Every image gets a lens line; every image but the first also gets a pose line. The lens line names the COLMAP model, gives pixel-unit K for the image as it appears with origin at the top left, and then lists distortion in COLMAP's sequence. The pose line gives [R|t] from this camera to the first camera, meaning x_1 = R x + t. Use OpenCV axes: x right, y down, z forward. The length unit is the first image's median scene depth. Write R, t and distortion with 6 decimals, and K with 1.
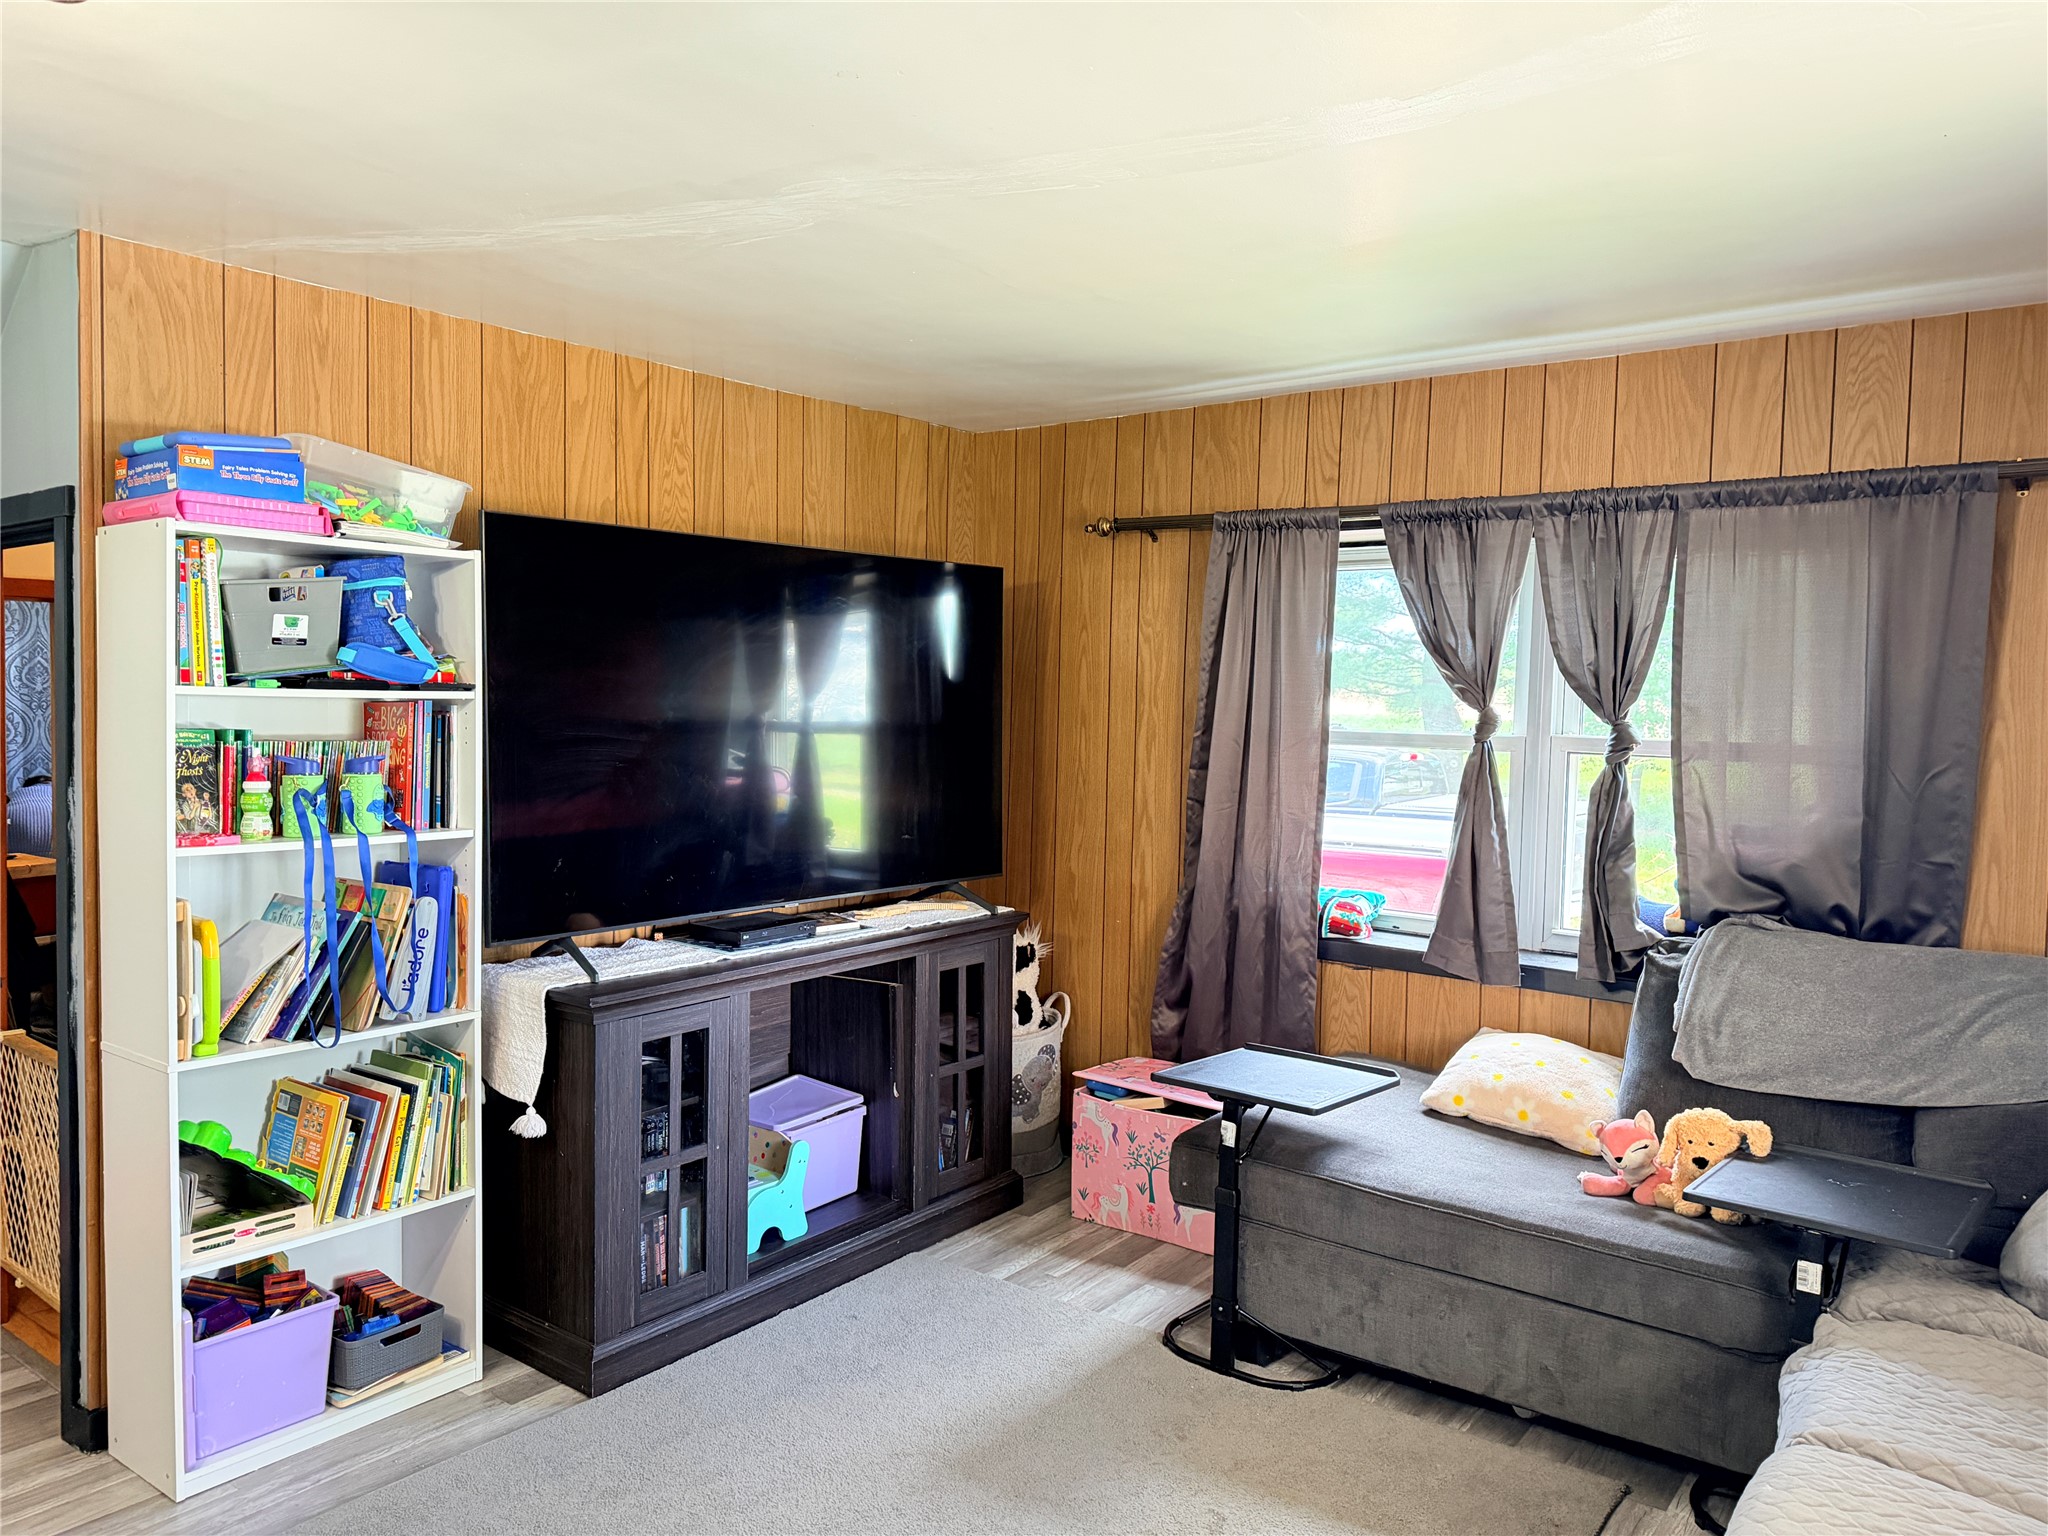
lens RADIAL K [[1451.7, 0, 1027.9], [0, 1451.7, 759.6], [0, 0, 1]] dist [0.120753, -0.152208]
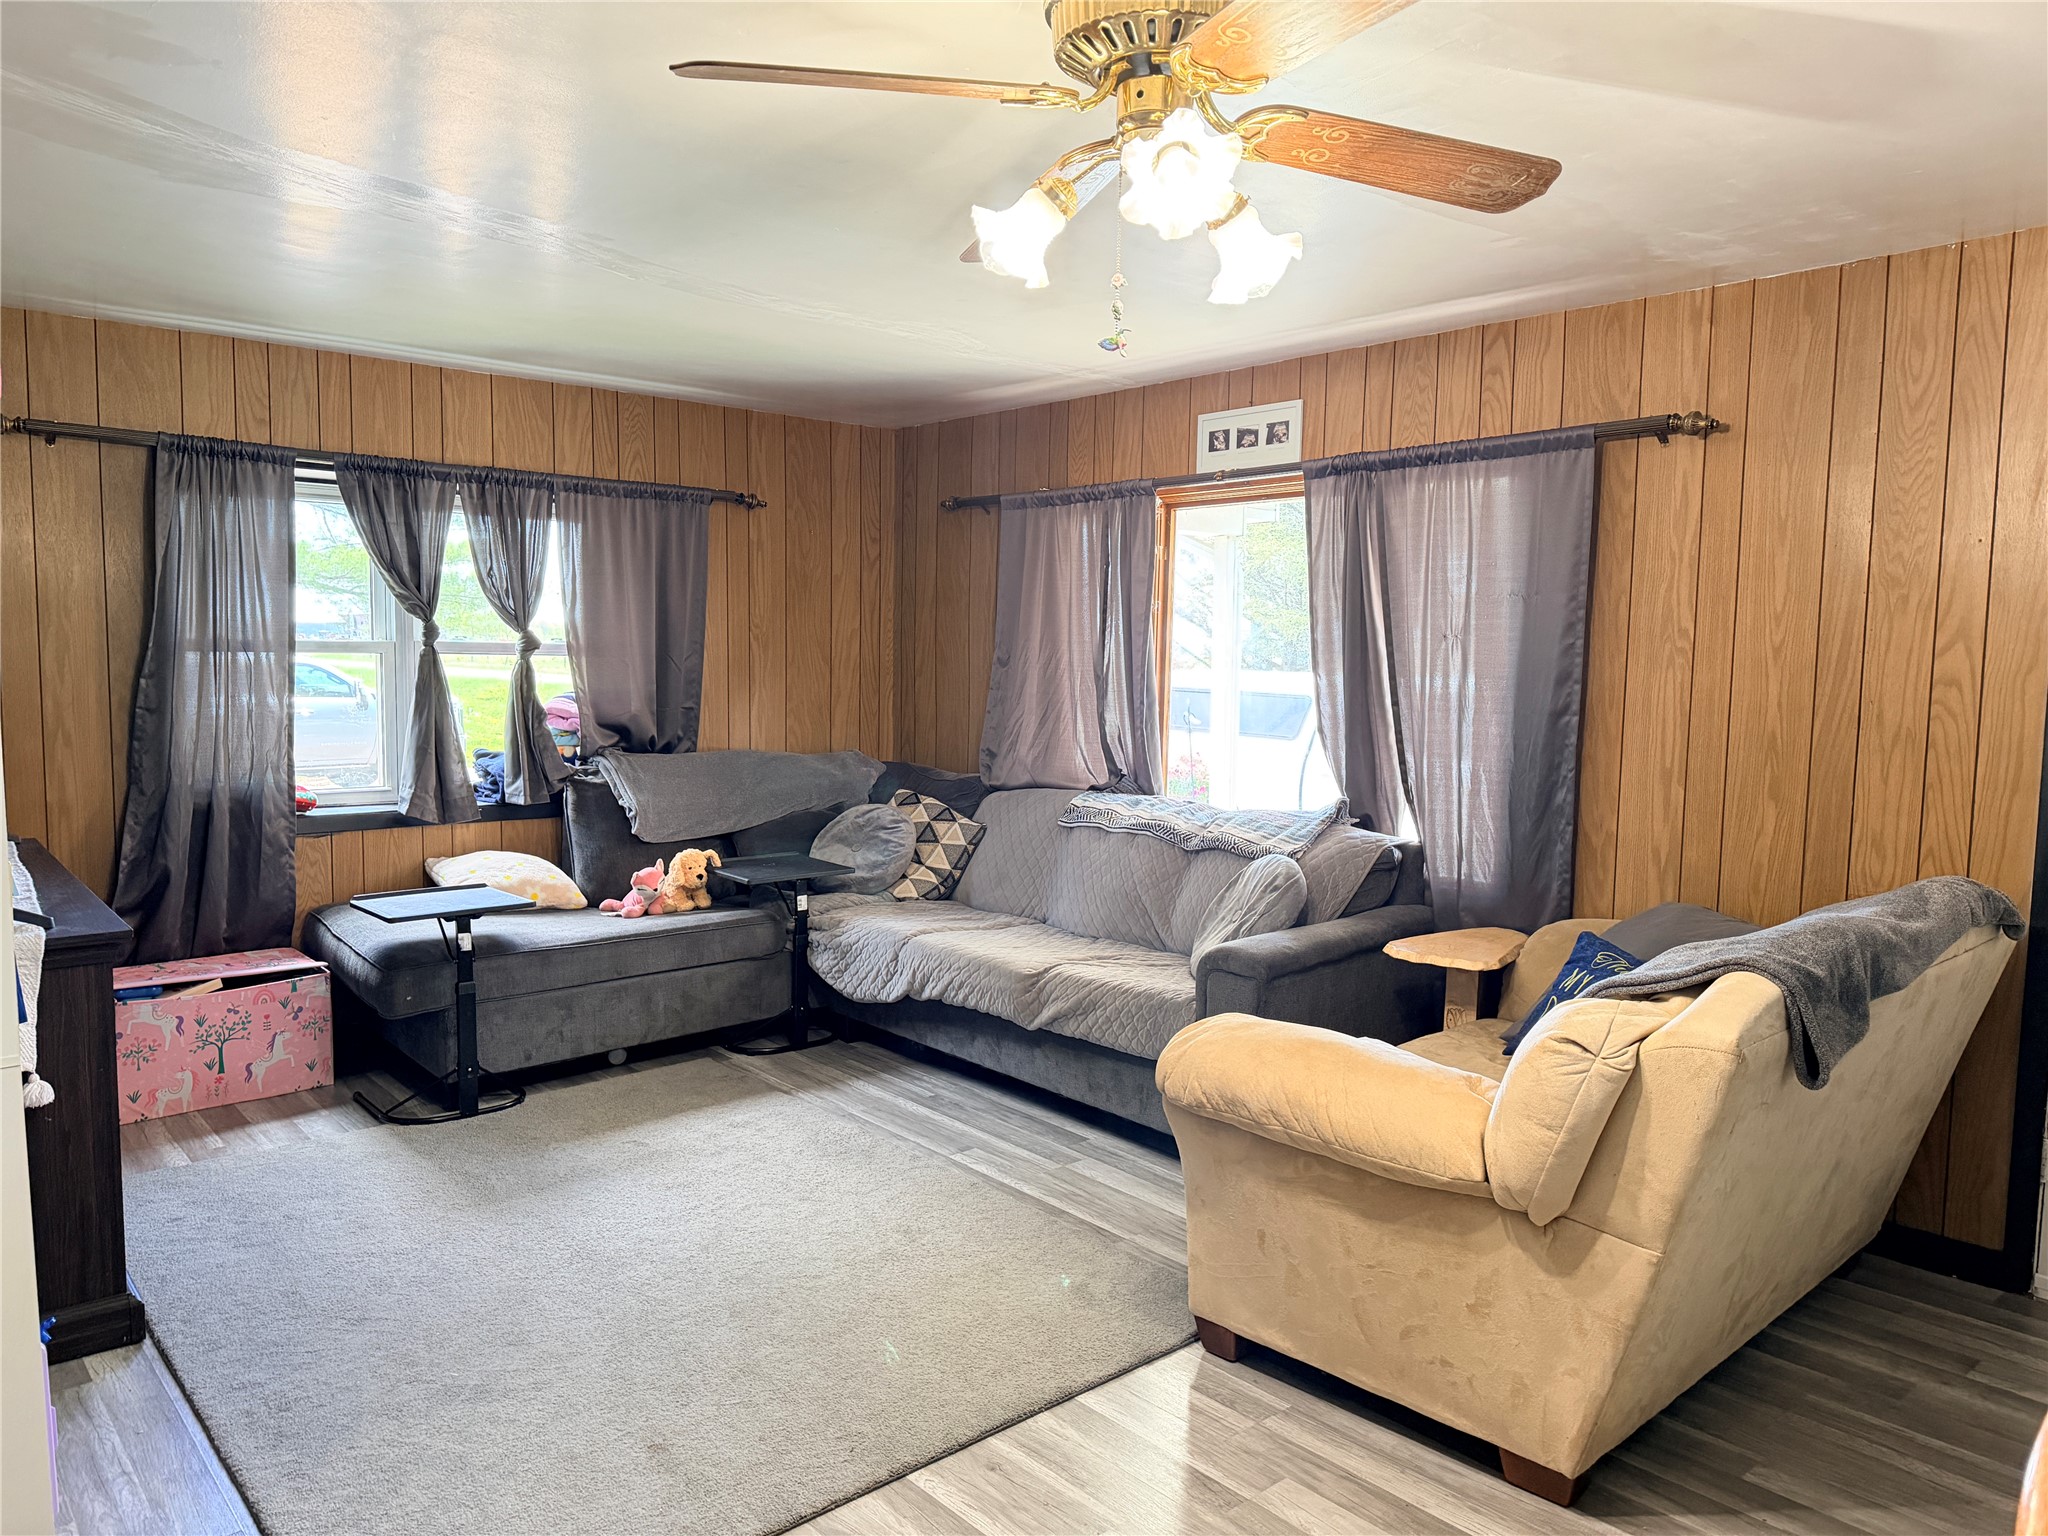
lens RADIAL K [[1432.8, 0, 1024.0], [0, 1432.8, 768.0], [0, 0, 1]] dist [0.100648, -0.134451]
pose [[0.208739, -0.101843, 0.972654, -0.889683], [0.035417, 0.994698, 0.096550, -0.009734], [-0.977330, 0.014295, 0.211239, 0.194160]]
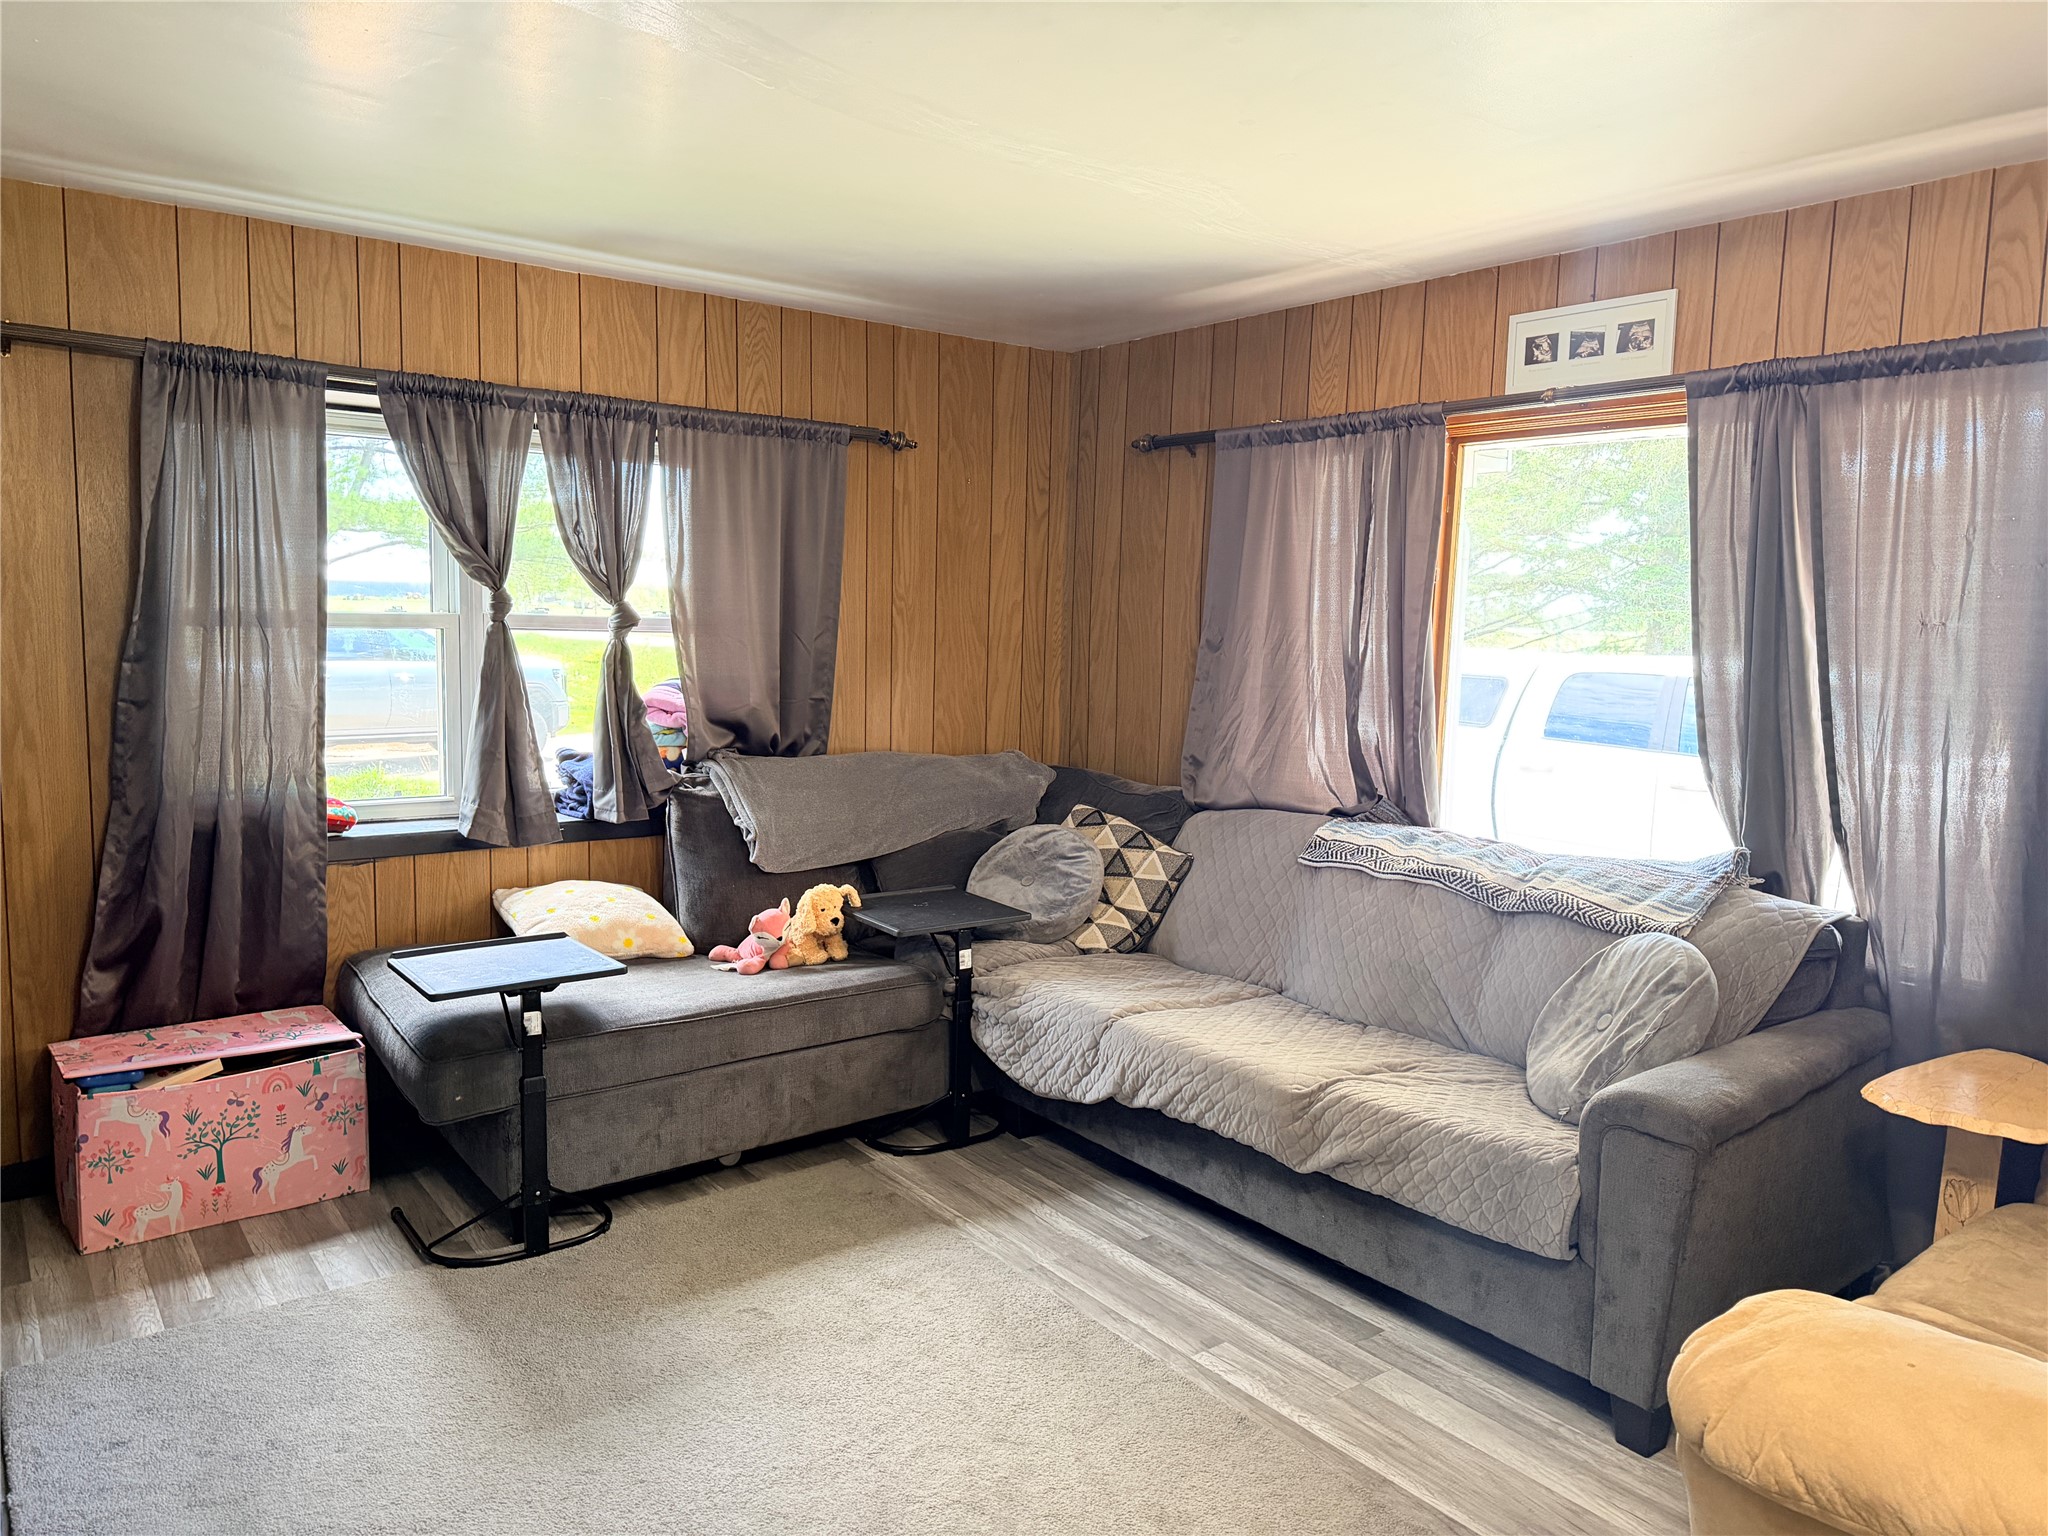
lens RADIAL K [[1451.7, 0, 1027.9], [0, 1451.7, 759.6], [0, 0, 1]] dist [0.120753, -0.152208]
pose [[0.273068, -0.115524, 0.955033, -0.612578], [0.027191, 0.993293, 0.112377, -0.021703], [-0.961610, -0.004718, 0.274378, 0.351981]]
